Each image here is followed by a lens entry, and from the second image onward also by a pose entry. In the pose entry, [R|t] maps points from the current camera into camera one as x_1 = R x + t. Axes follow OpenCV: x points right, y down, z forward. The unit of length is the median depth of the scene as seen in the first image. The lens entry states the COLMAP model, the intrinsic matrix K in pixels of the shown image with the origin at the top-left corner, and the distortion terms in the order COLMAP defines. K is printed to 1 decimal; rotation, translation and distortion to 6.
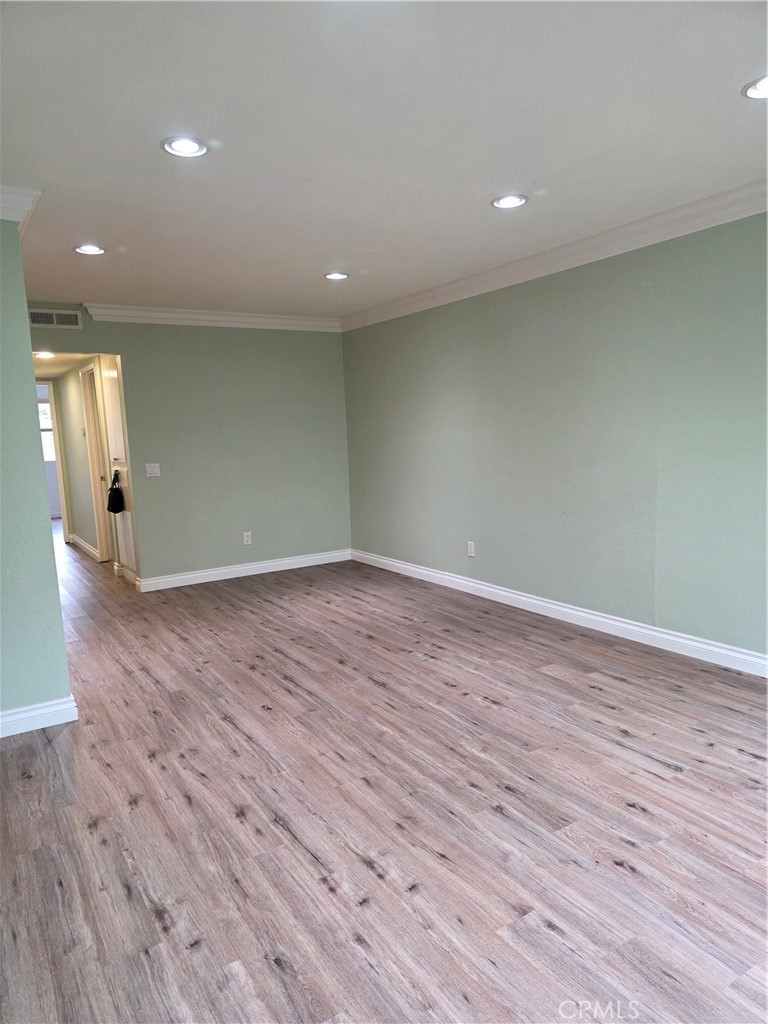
lens RADIAL K [[686.2, 0, 384.1], [0, 686.2, 512.5], [0, 0, 1]] dist [0.002917, -0.016695]
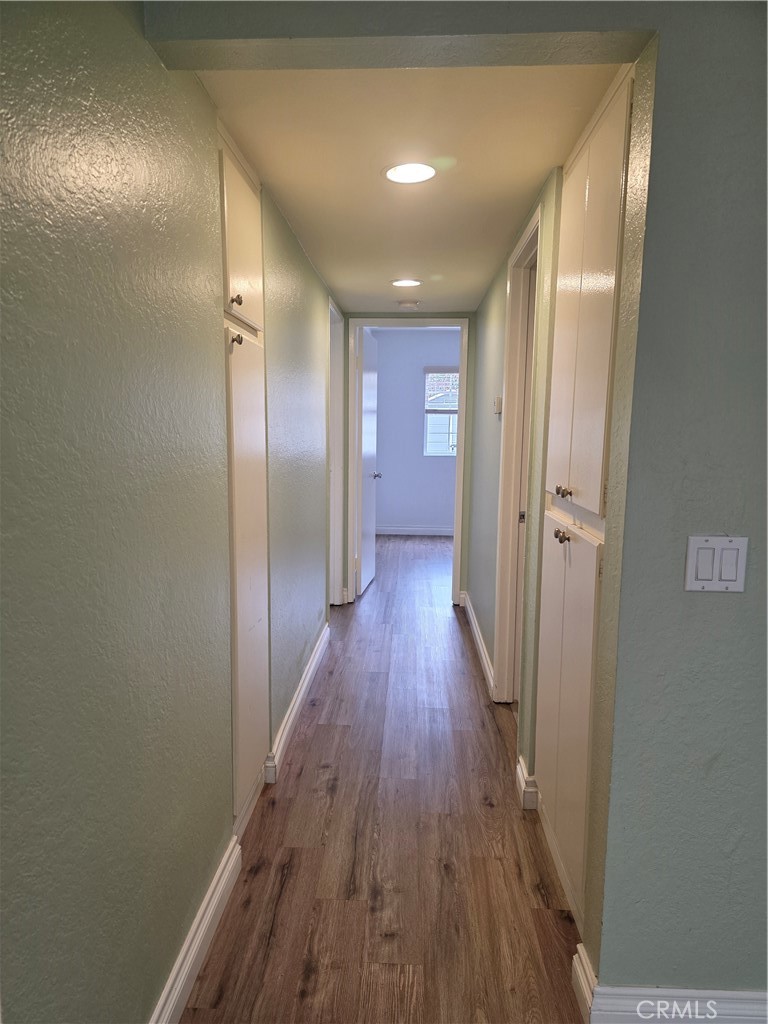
lens RADIAL K [[686.2, 0, 383.0], [0, 686.2, 514.4], [0, 0, 1]] dist [0.002917, -0.016695]
pose [[0.822605, 0.120017, -0.555803, -0.311209], [-0.122709, 0.991908, 0.032574, -0.075110], [0.555215, 0.041406, 0.830676, 0.760827]]
